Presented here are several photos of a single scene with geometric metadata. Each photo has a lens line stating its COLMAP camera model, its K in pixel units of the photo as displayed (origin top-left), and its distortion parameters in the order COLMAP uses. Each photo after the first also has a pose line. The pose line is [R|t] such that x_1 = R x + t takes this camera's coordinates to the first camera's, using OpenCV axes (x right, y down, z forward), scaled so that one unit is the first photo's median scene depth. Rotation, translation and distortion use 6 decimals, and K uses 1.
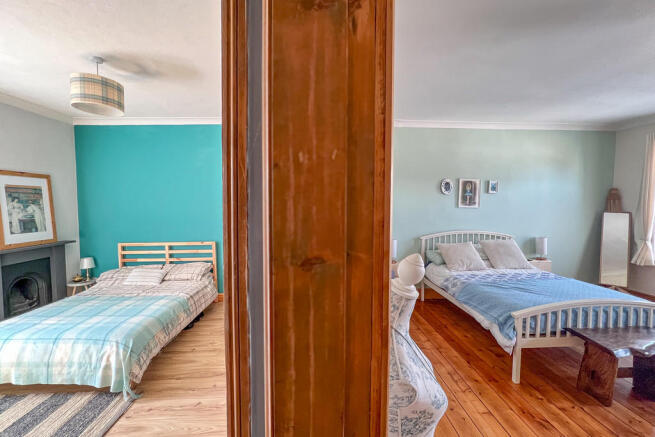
lens RADIAL K [[266.8, 0, 325.1], [0, 266.8, 218.7], [0, 0, 1]] dist [-0.019338, 0.004174]
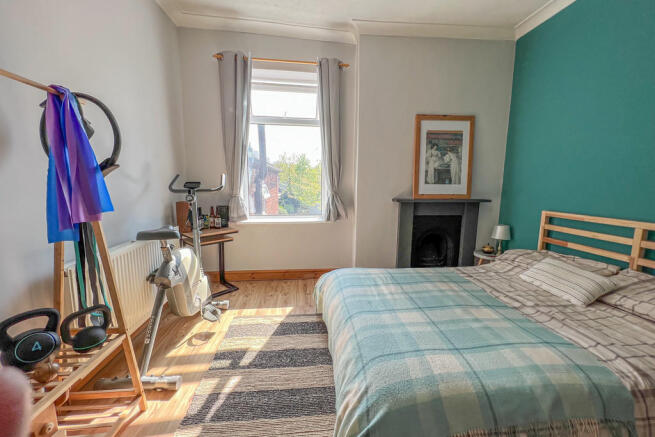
lens RADIAL K [[266.8, 0, 326.3], [0, 266.8, 218.4], [0, 0, 1]] dist [-0.019338, 0.004174]
pose [[0.041186, 0.138496, -0.989506, -0.244455], [-0.060140, 0.988895, 0.135907, 0.072193], [0.997340, 0.053911, 0.049058, 0.587922]]
